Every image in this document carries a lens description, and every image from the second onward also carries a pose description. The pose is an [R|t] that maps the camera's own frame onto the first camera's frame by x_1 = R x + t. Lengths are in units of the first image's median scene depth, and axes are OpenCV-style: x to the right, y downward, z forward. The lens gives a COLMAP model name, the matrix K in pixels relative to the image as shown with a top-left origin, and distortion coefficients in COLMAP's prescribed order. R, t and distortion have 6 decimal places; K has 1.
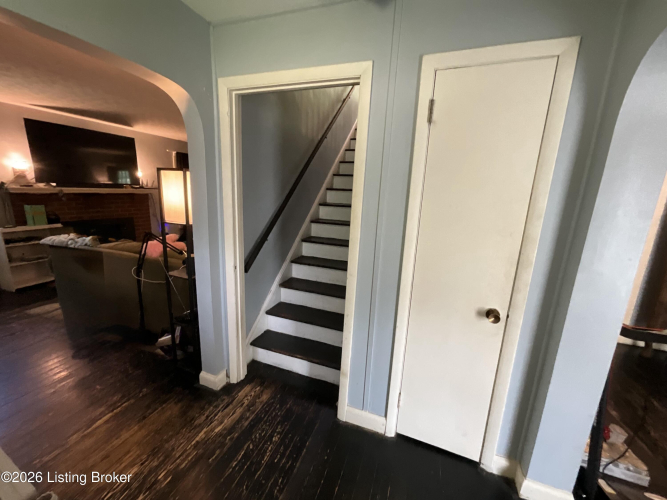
lens RADIAL K [[271.4, 0, 329.8], [0, 271.4, 248.4], [0, 0, 1]] dist [-0.001525, -0.000223]
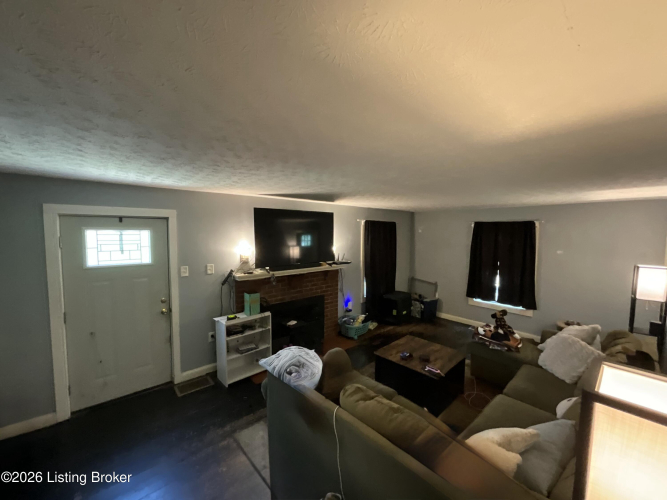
lens RADIAL K [[271.4, 0, 335.6], [0, 271.4, 250.6], [0, 0, 1]] dist [-0.001525, -0.000223]
pose [[0.895576, 0.003953, -0.444891, -0.334687], [-0.070342, 0.988642, -0.132815, -0.171968], [0.439312, 0.150241, 0.885682, 0.211652]]
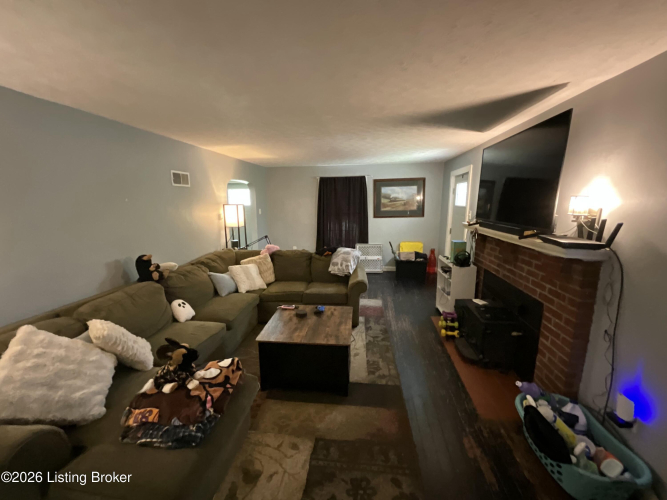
lens RADIAL K [[271.4, 0, 333.1], [0, 271.4, 249.4], [0, 0, 1]] dist [-0.001525, -0.000223]
pose [[-0.970083, 0.004723, -0.242726, -0.359378], [-0.088320, 0.924436, 0.370969, -0.387295], [0.226137, 0.381309, -0.896363, 1.519819]]
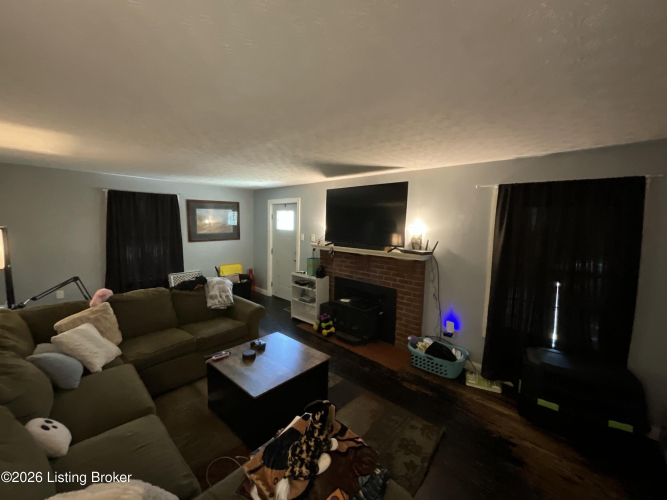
lens RADIAL K [[271.4, 0, 331.0], [0, 271.4, 251.9], [0, 0, 1]] dist [-0.001525, -0.000223]
pose [[-0.380409, 0.046302, -0.923659, 0.001414], [-0.237816, 0.960262, 0.146081, -0.329023], [0.893718, 0.275231, -0.354281, 1.277838]]
